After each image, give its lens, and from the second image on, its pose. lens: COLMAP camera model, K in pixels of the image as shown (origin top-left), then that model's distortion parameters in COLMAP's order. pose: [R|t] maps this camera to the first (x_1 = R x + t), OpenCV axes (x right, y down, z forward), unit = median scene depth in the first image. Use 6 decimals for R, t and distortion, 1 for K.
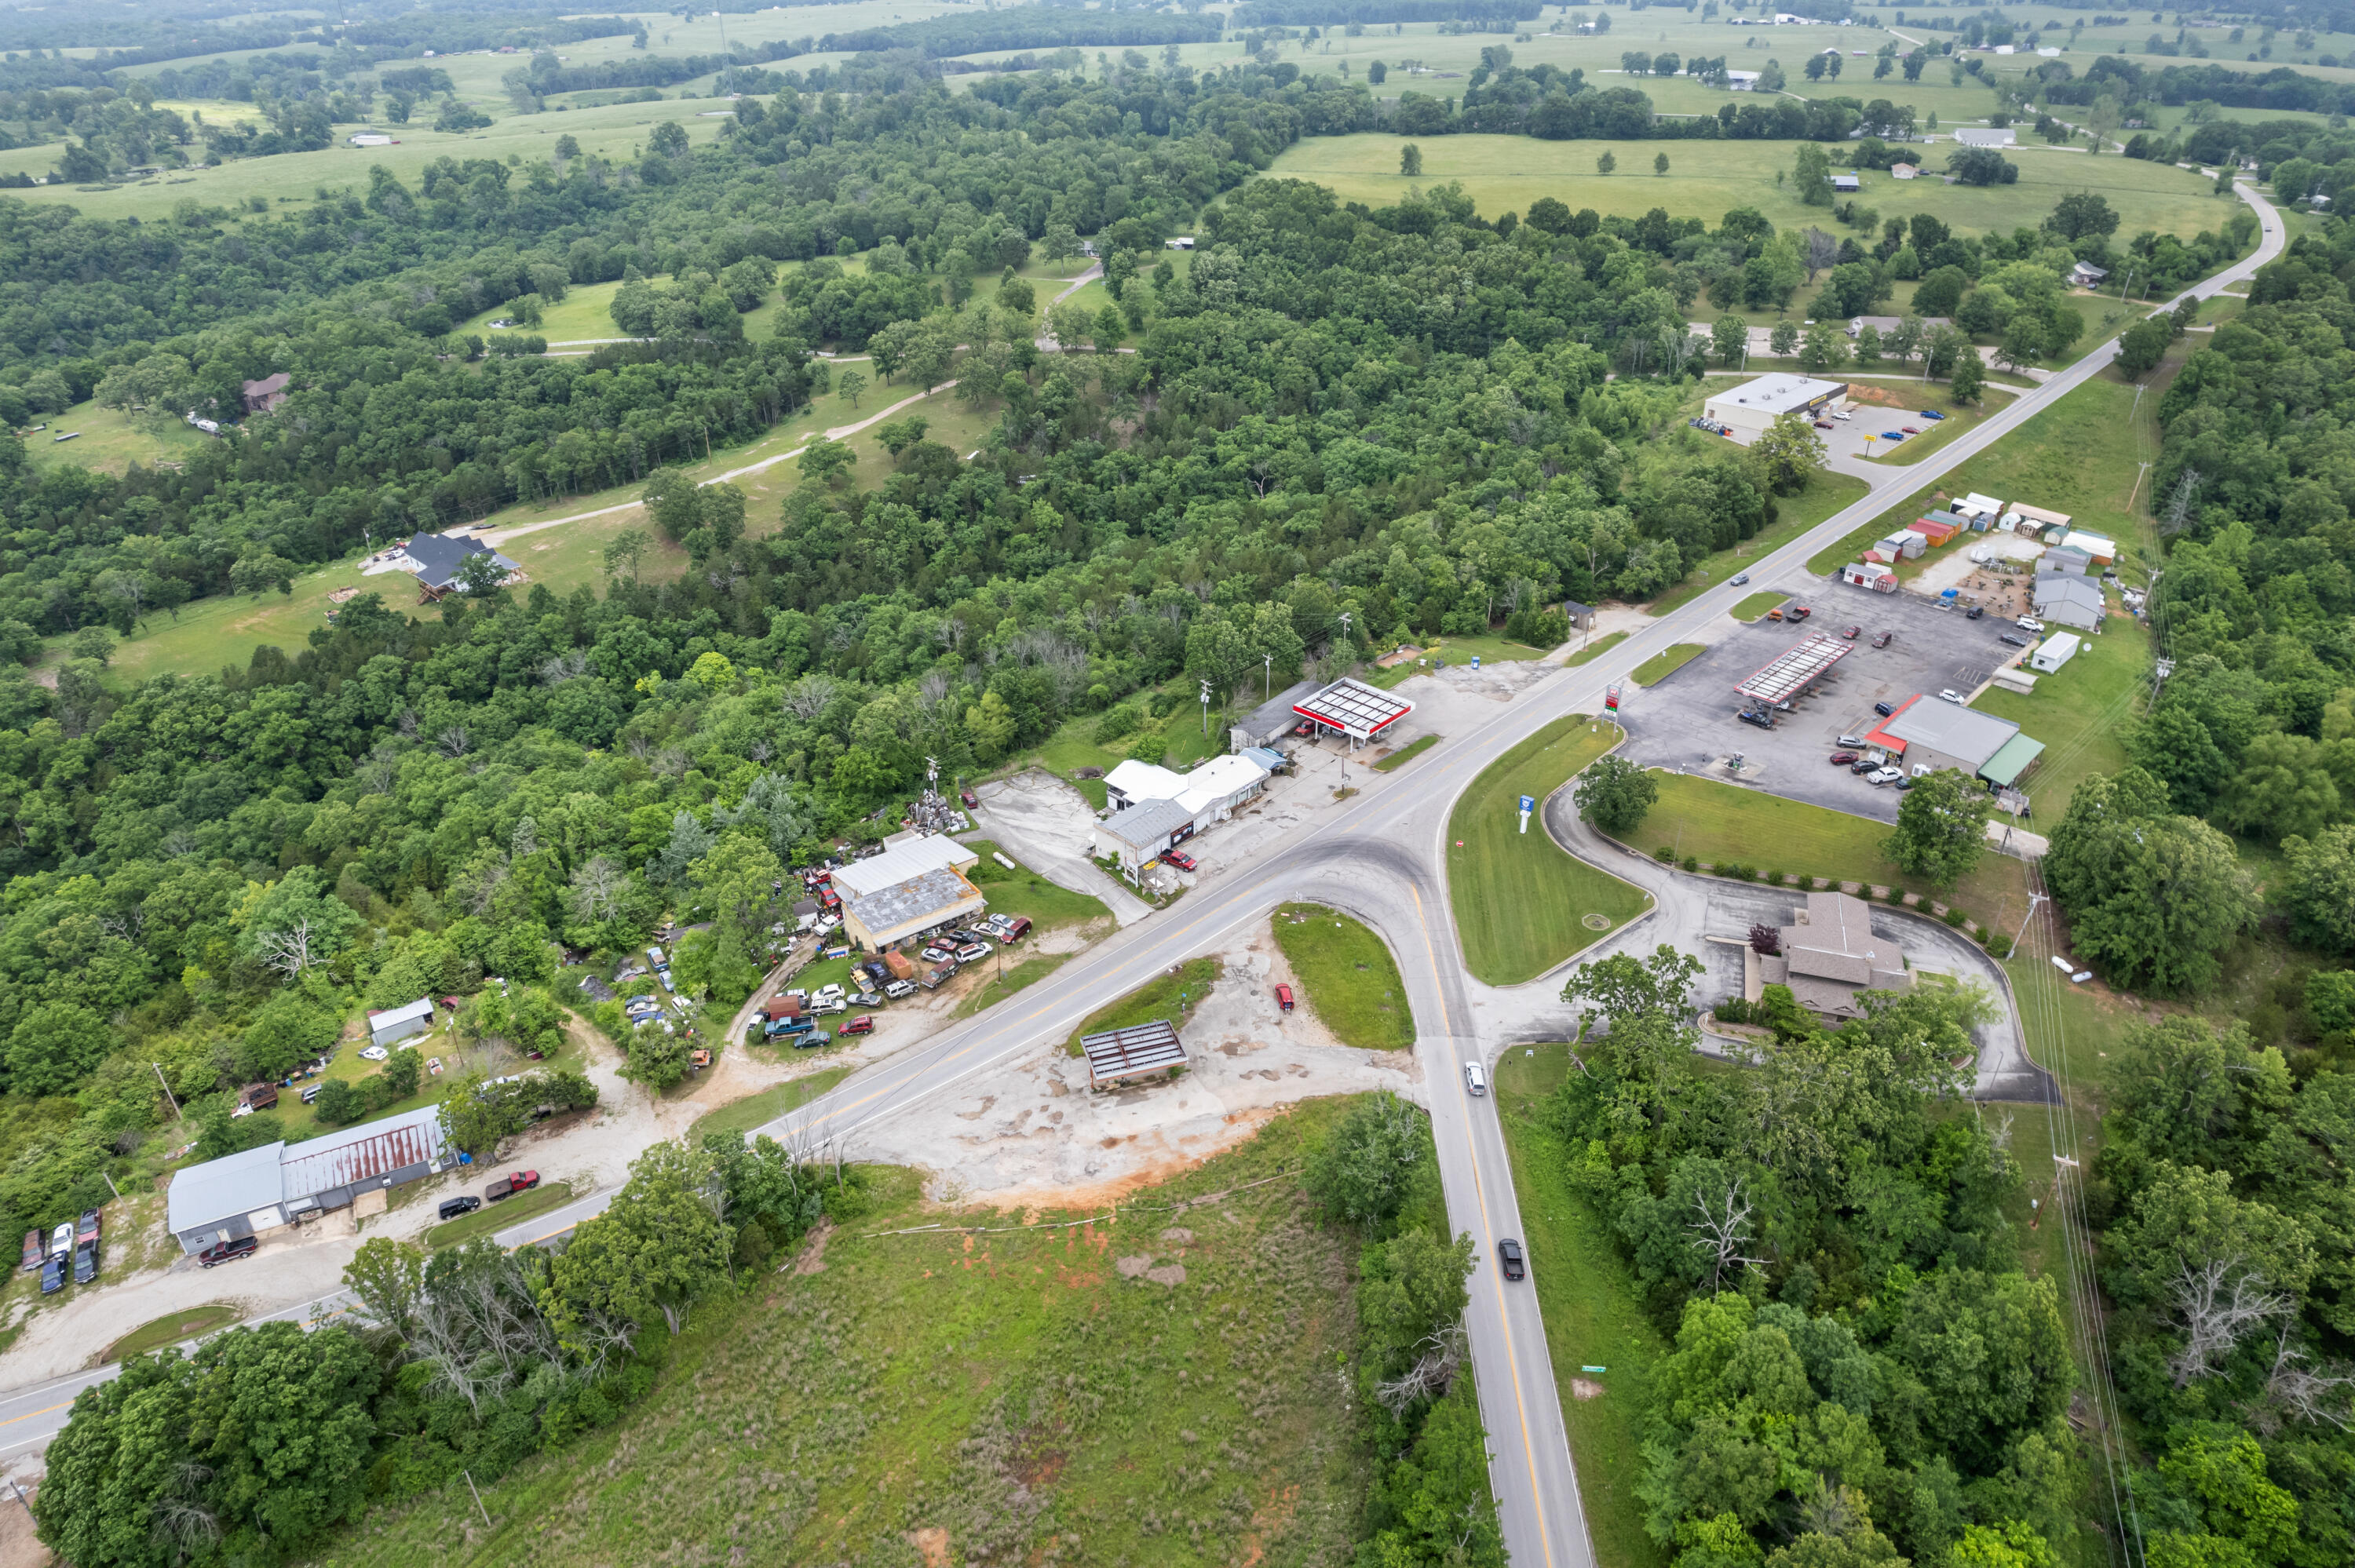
lens RADIAL K [[1507.7, 0, 1164.1], [0, 1507.7, 784.9], [0, 0, 1]] dist [-0.081947, 0.073873]
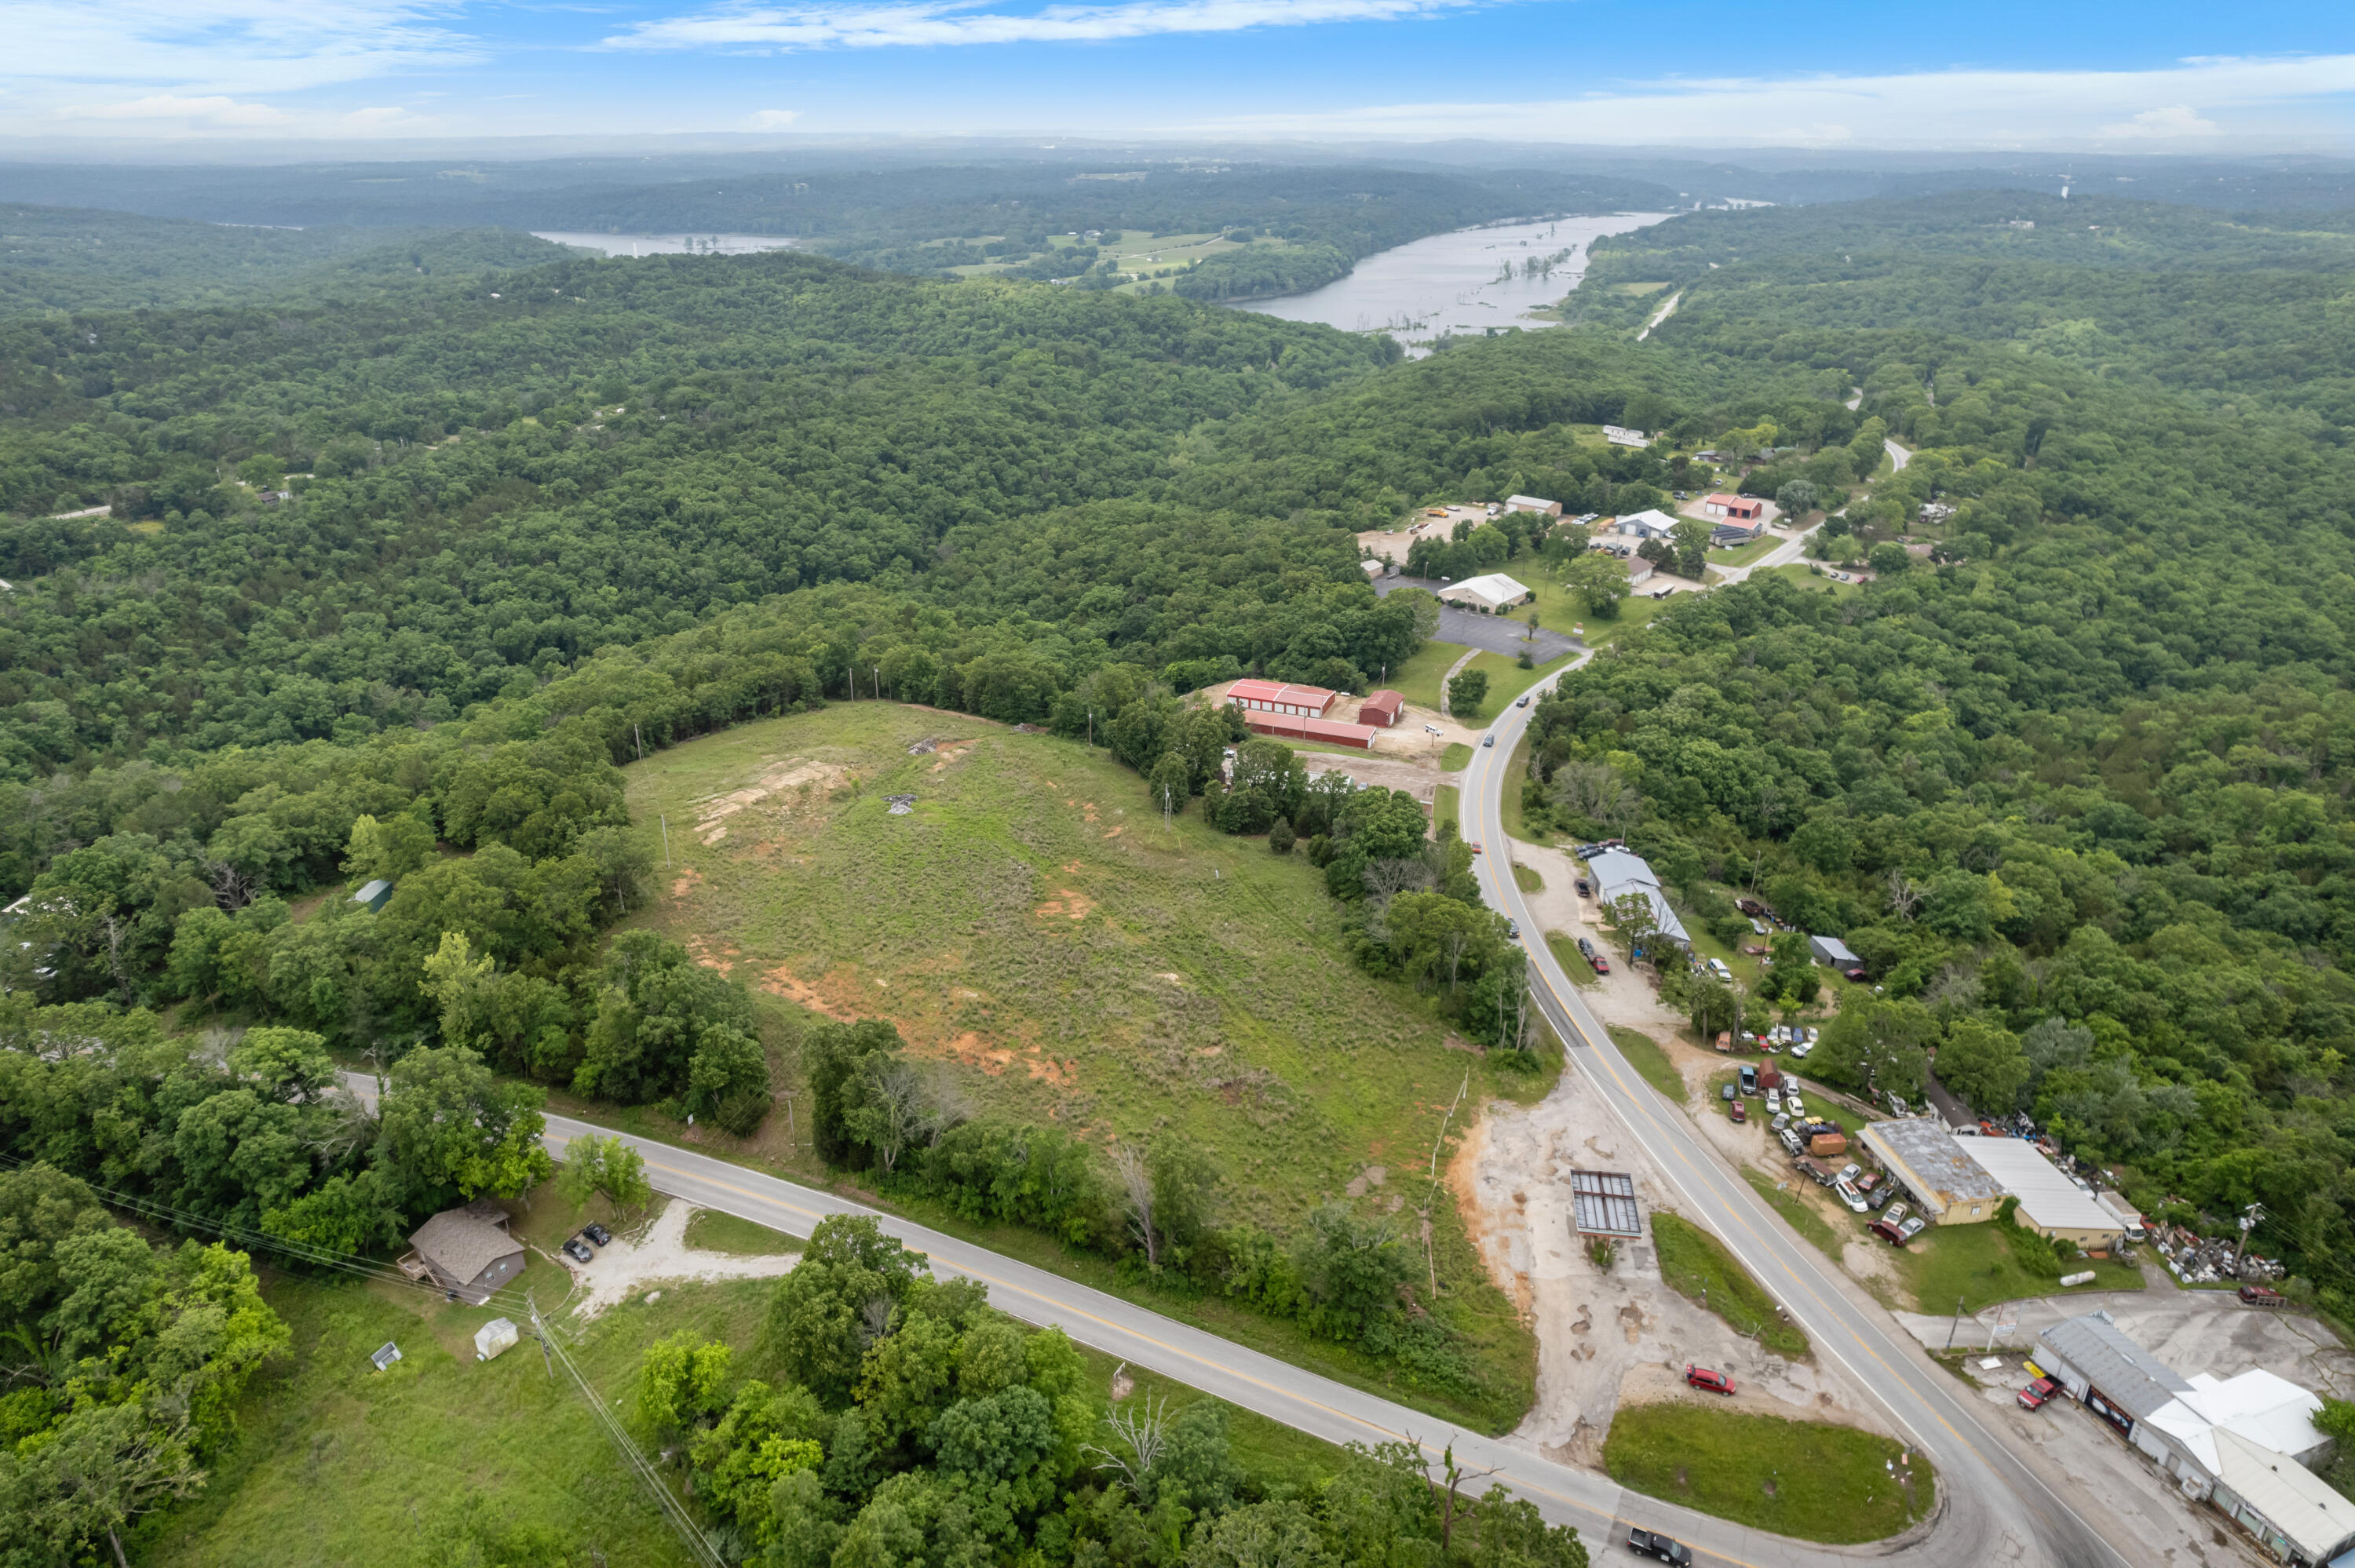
lens RADIAL K [[1507.7, 0, 1164.1], [0, 1507.7, 784.9], [0, 0, 1]] dist [-0.081947, 0.073873]
pose [[-0.437580, 0.370381, -0.819355, 0.775079], [-0.449663, 0.698965, 0.556104, -0.417594], [0.778670, 0.611773, -0.139307, 0.685813]]
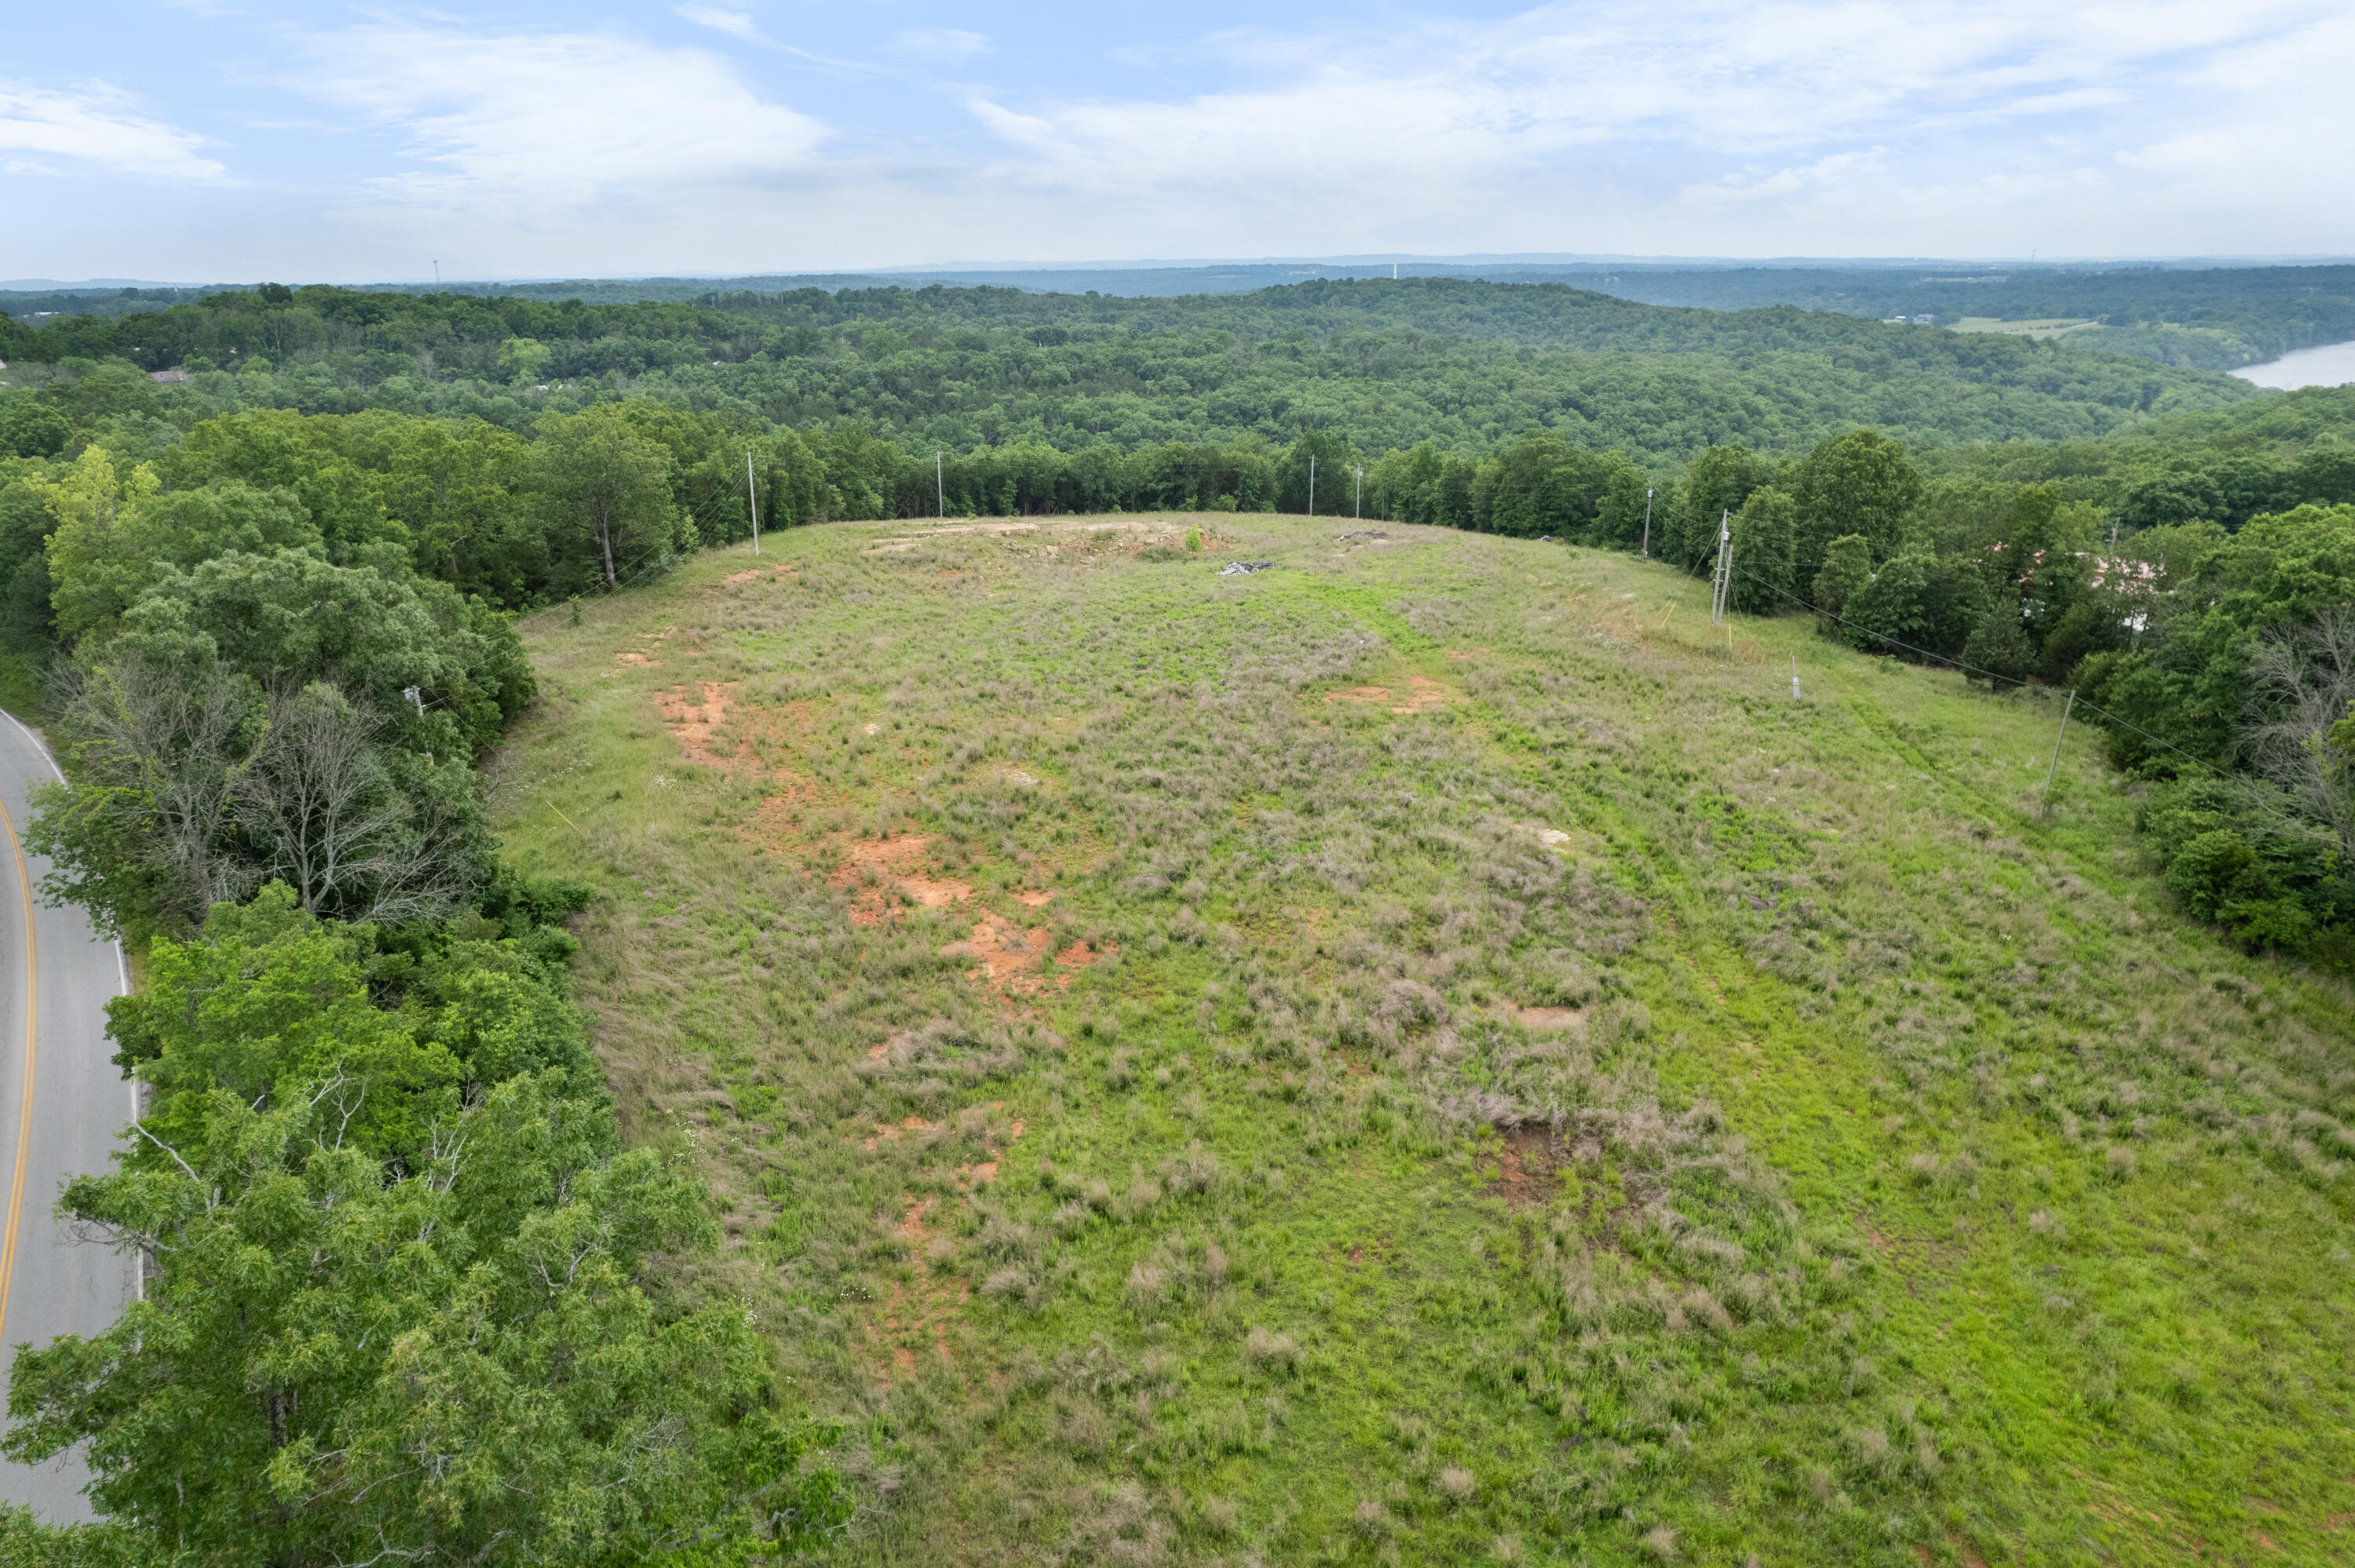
lens RADIAL K [[1498.7, 0, 1164.8], [0, 1498.7, 806.7], [0, 0, 1]] dist [-0.080192, 0.070834]
pose [[-0.821702, 0.211554, -0.529198, 0.124573], [-0.271607, 0.670961, 0.689958, 0.114258], [0.501034, 0.710673, -0.493871, 0.763738]]
